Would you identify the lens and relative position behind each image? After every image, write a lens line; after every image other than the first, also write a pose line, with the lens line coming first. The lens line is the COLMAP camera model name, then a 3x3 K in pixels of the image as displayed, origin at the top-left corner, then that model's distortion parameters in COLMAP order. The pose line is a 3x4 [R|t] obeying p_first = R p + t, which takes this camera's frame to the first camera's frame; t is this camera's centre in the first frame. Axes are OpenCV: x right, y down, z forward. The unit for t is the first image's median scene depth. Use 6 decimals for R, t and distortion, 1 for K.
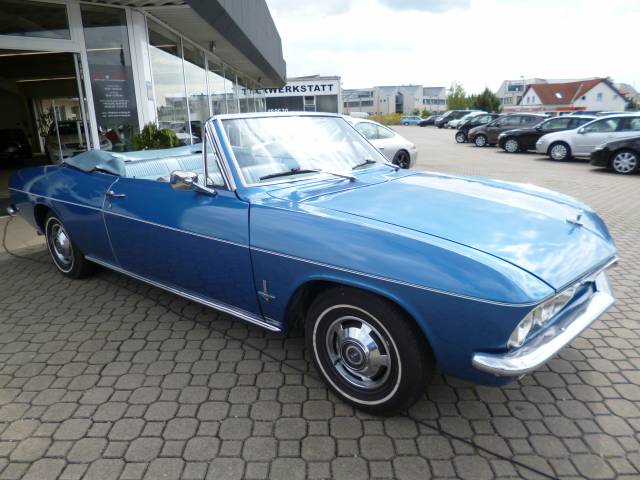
lens RADIAL K [[470.9, 0, 320.0], [0, 470.9, 240.0], [0, 0, 1]] dist [-0.041721, 0.004146]
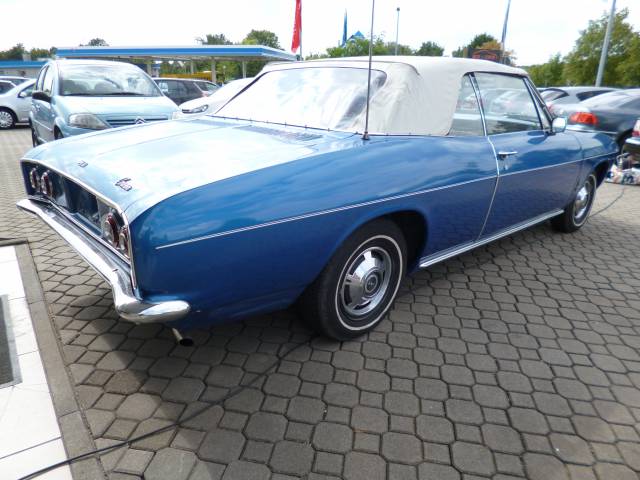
lens RADIAL K [[470.9, 0, 320.0], [0, 470.9, 240.0], [0, 0, 1]] dist [-0.041721, 0.004146]
pose [[0.140785, -0.293308, 0.945595, -1.933005], [0.230947, 0.938488, 0.256718, -0.349301], [-0.962727, 0.182240, 0.199864, 1.652676]]
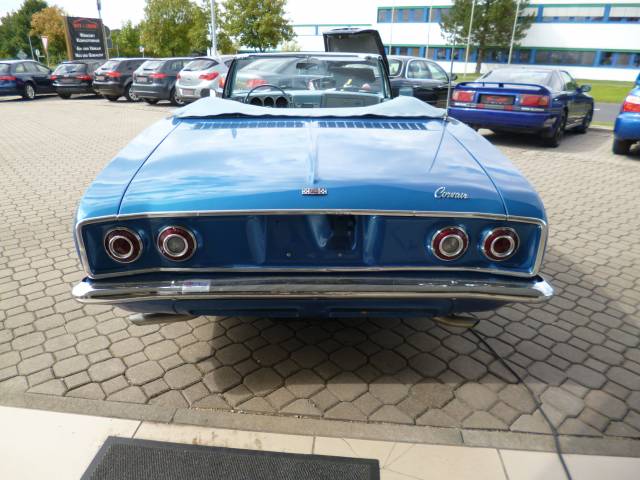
lens RADIAL K [[470.9, 0, 320.0], [0, 470.9, 240.0], [0, 0, 1]] dist [-0.041721, 0.004146]
pose [[-0.671873, -0.256799, 0.694724, -1.633184], [0.197979, 0.841576, 0.502548, -0.666691], [-0.713716, 0.475189, -0.514592, 2.664961]]
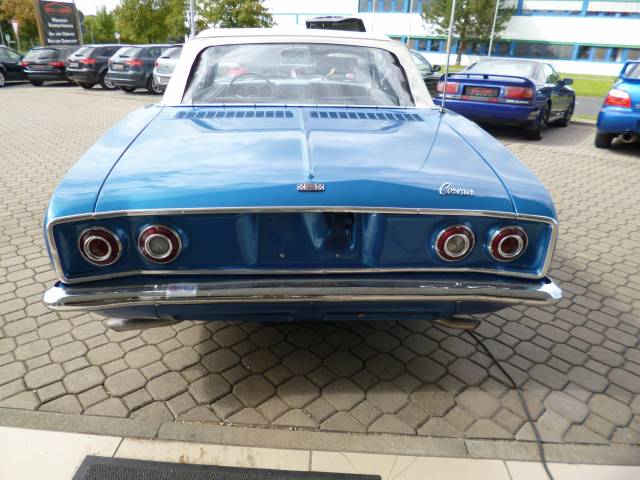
lens RADIAL K [[470.8, 0, 317.9], [0, 470.8, 244.3], [0, 0, 1]] dist [-0.041253, 0.002132]
pose [[-0.698139, -0.274939, 0.661068, -1.571008], [0.178081, 0.827628, 0.532278, -0.652139], [-0.693462, 0.489327, -0.528838, 2.646270]]
